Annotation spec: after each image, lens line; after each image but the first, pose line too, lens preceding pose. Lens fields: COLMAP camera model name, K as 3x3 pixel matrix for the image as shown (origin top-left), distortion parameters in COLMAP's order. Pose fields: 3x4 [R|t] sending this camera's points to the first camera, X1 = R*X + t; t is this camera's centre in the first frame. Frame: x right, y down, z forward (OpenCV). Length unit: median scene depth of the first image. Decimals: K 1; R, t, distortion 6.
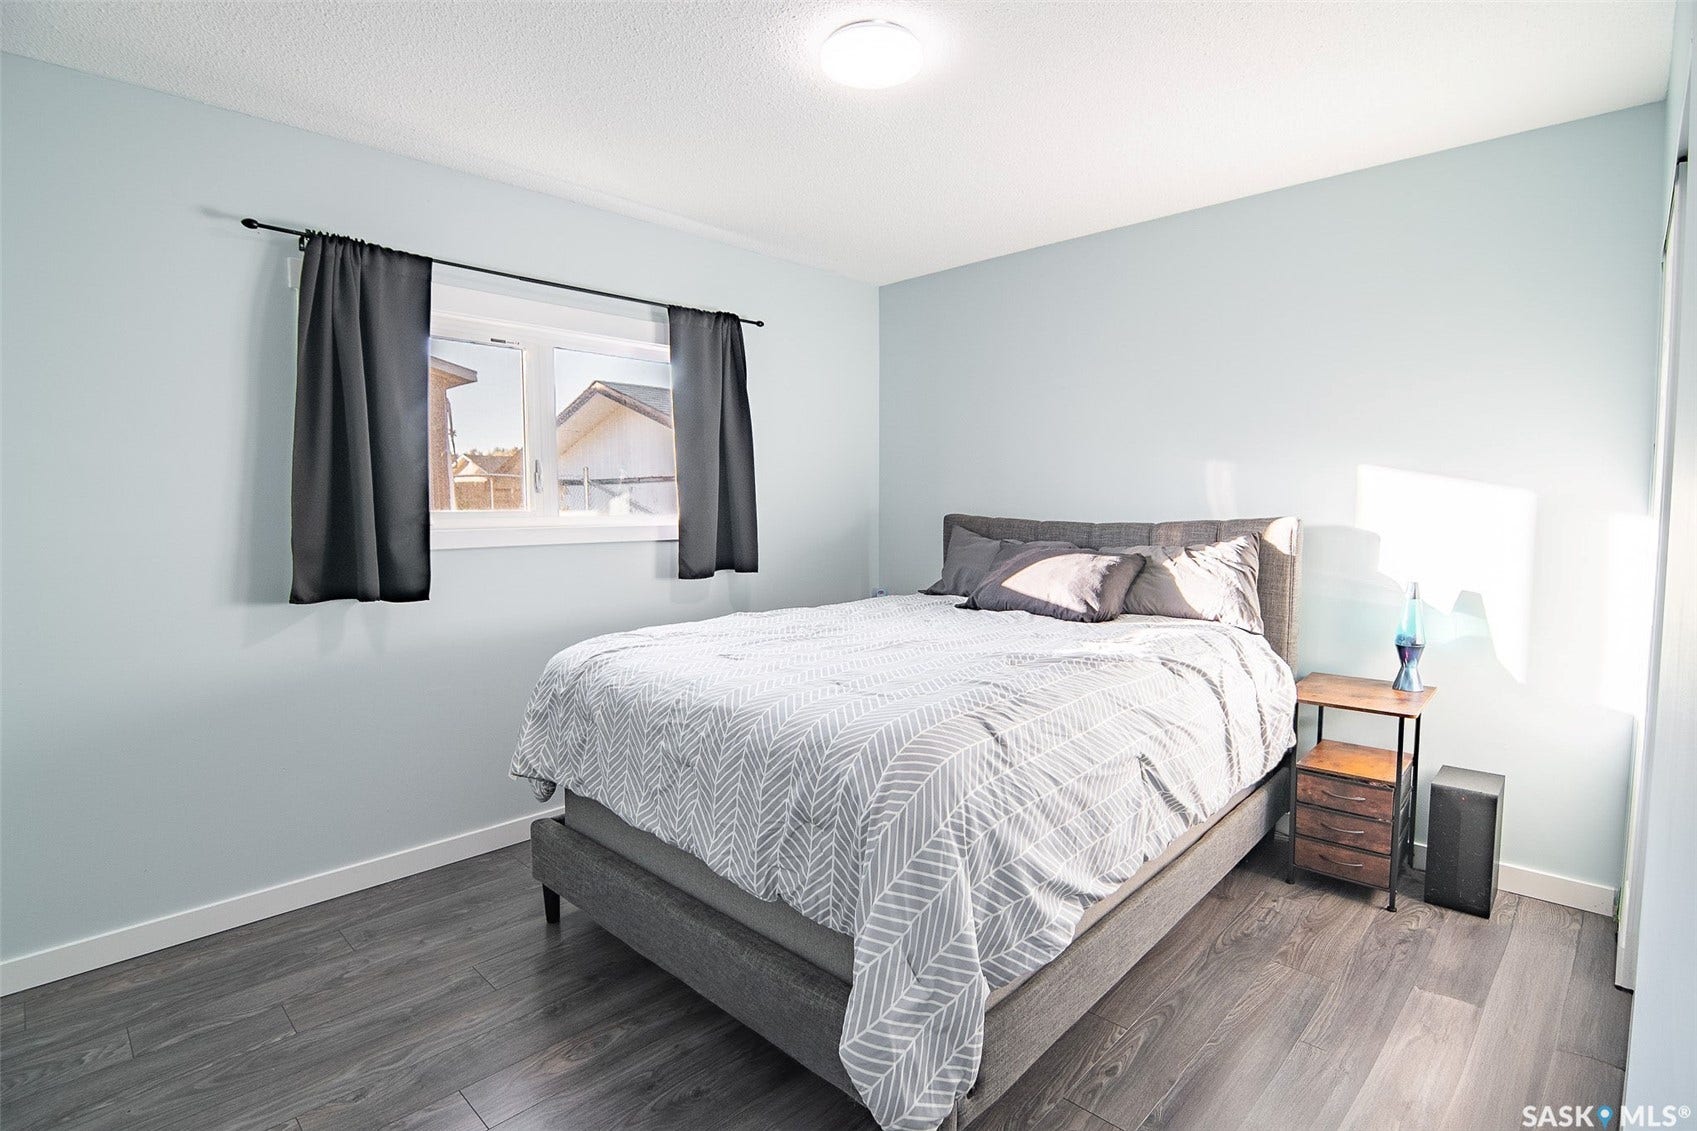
lens RADIAL K [[816.4, 0, 856.8], [0, 816.4, 564.1], [0, 0, 1]] dist [-0.002079, -0.015170]
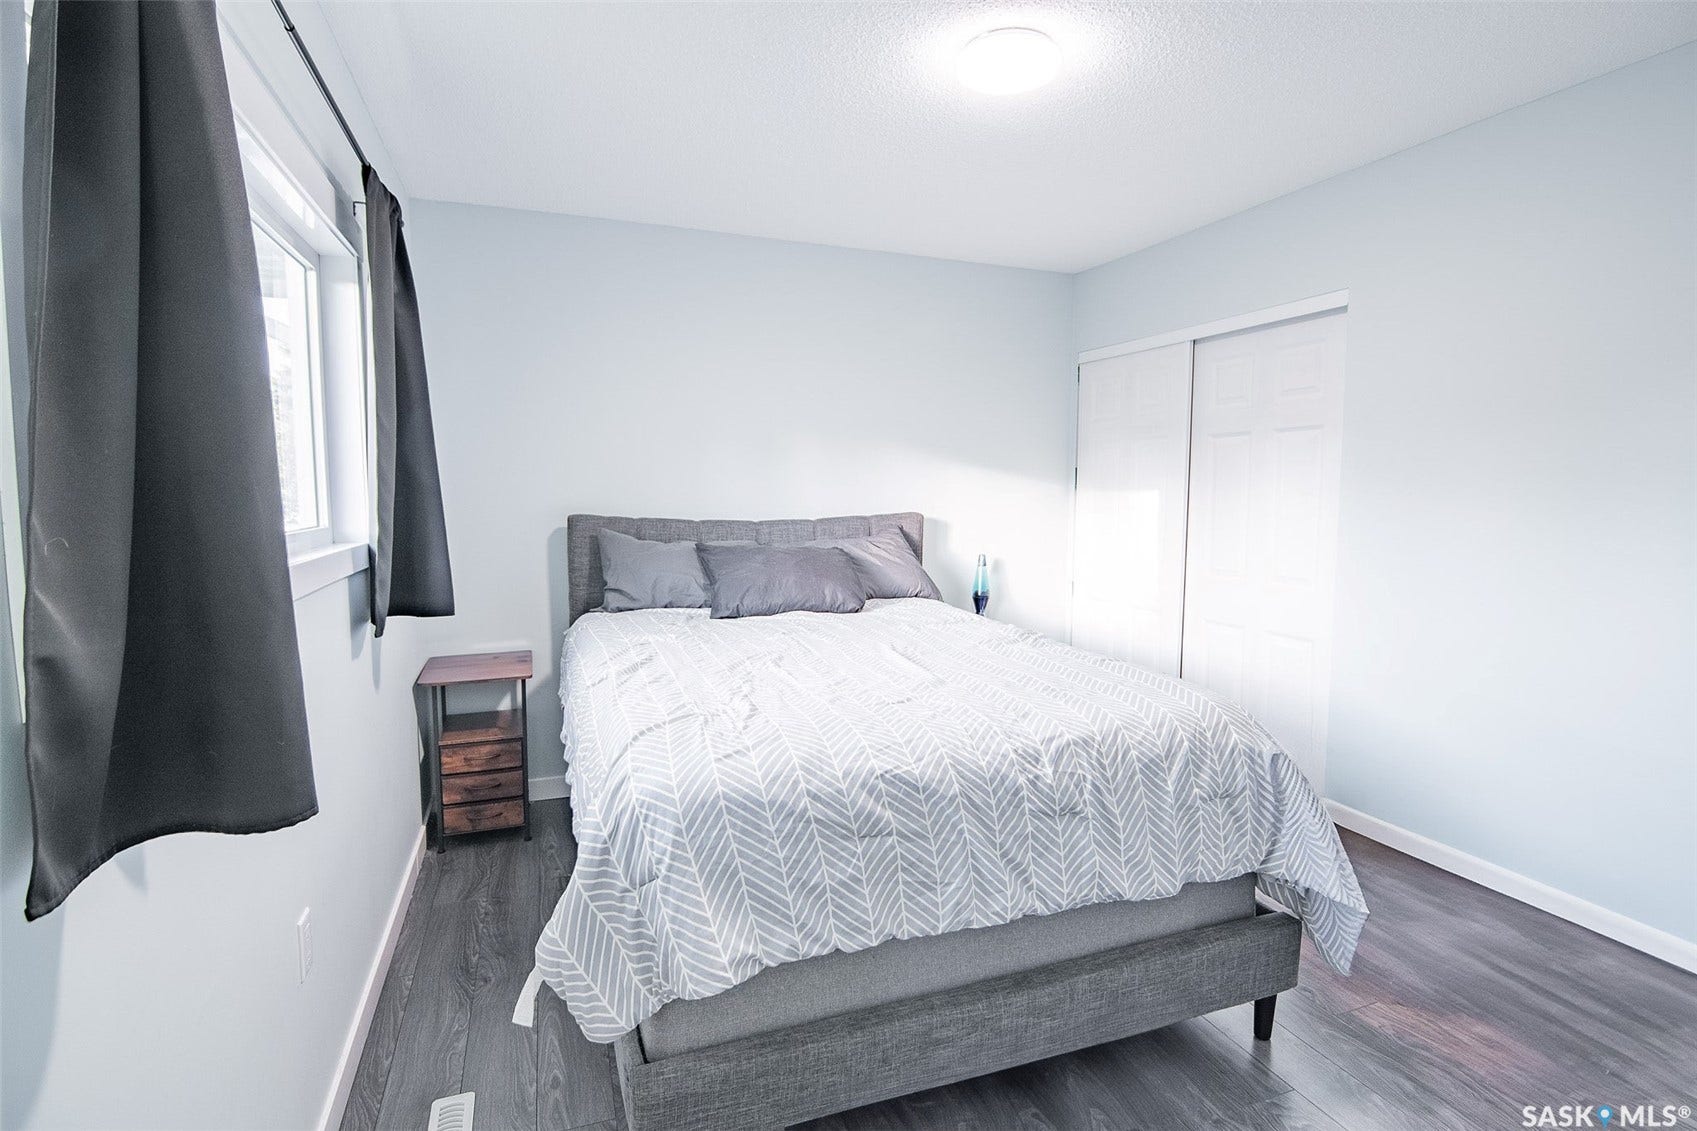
lens RADIAL K [[801.8, 0, 848.5], [0, 801.8, 565.5], [0, 0, 1]] dist [-0.026576, -0.013827]
pose [[0.438645, -0.081997, 0.894912, -0.728739], [0.064059, 0.996148, 0.059874, -0.060588], [-0.896375, 0.031063, 0.442208, 0.563132]]
